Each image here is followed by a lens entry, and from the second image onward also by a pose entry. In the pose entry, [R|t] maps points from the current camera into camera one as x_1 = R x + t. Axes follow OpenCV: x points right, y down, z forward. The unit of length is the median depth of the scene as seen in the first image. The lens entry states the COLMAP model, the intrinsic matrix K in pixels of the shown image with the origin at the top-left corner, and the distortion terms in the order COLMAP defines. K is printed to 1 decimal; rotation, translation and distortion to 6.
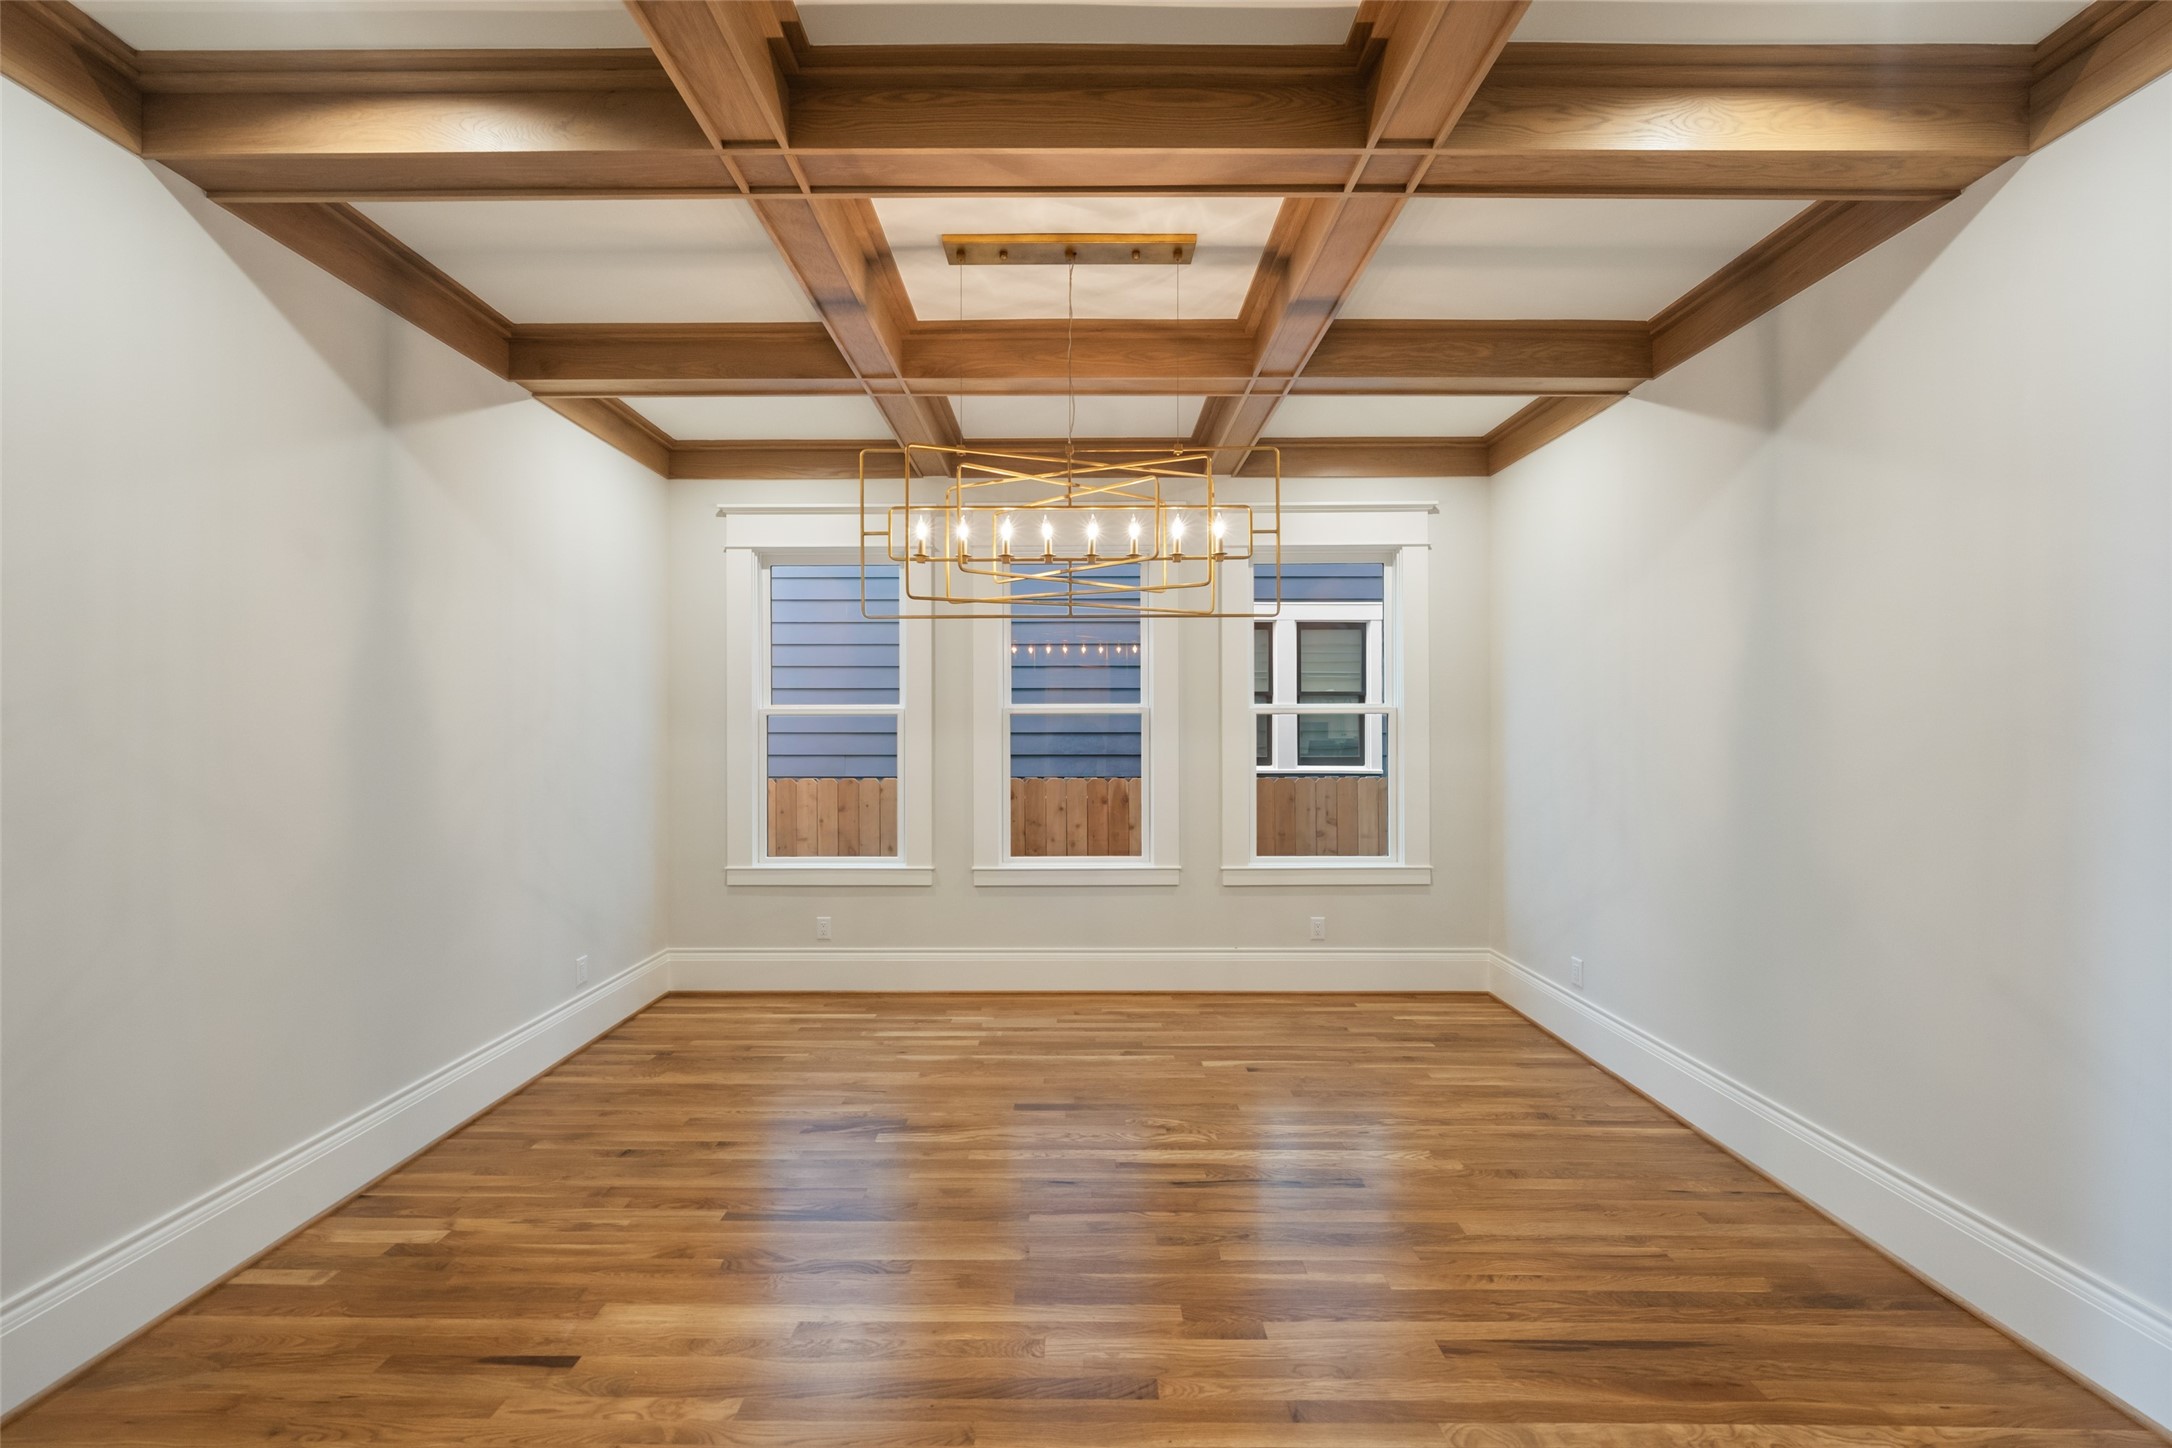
lens RADIAL K [[784.6, 0, 1072.6], [0, 784.6, 736.1], [0, 0, 1]] dist [-0.000928, -0.000064]
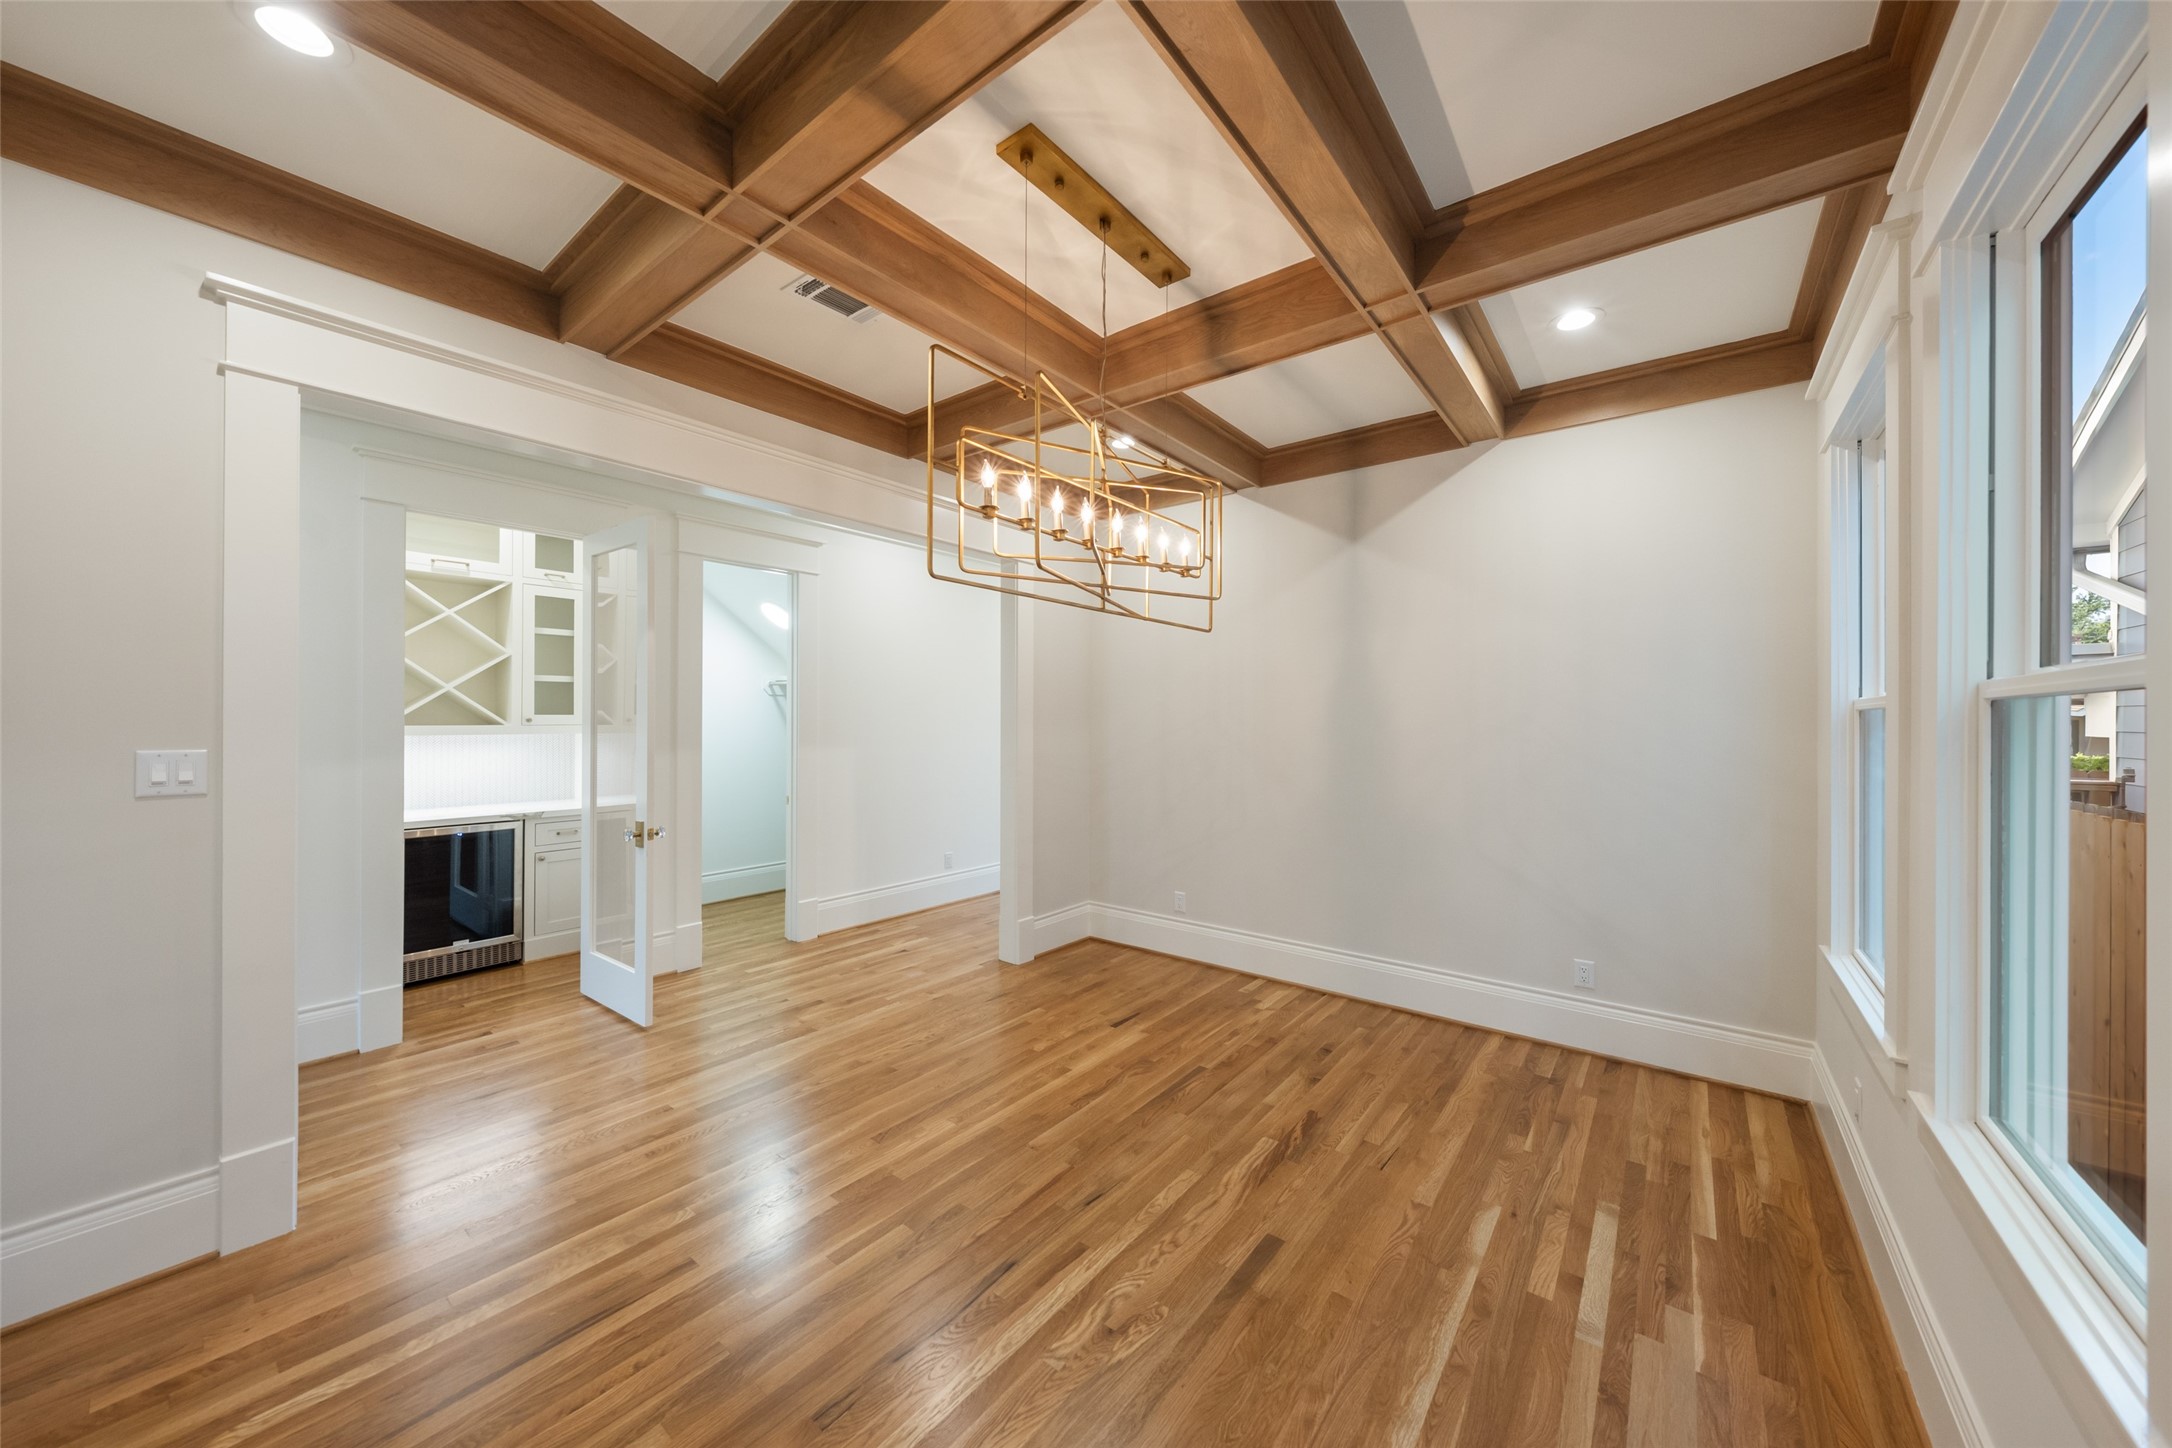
lens RADIAL K [[746.6, 0, 1084.4], [0, 746.6, 728.2], [0, 0, 1]] dist [-0.001644, 0.000163]
pose [[-0.608113, 0.002029, -0.793848, 0.683032], [-0.012633, 0.999845, 0.012233, -0.020125], [0.793750, 0.017468, -0.607994, 1.456515]]
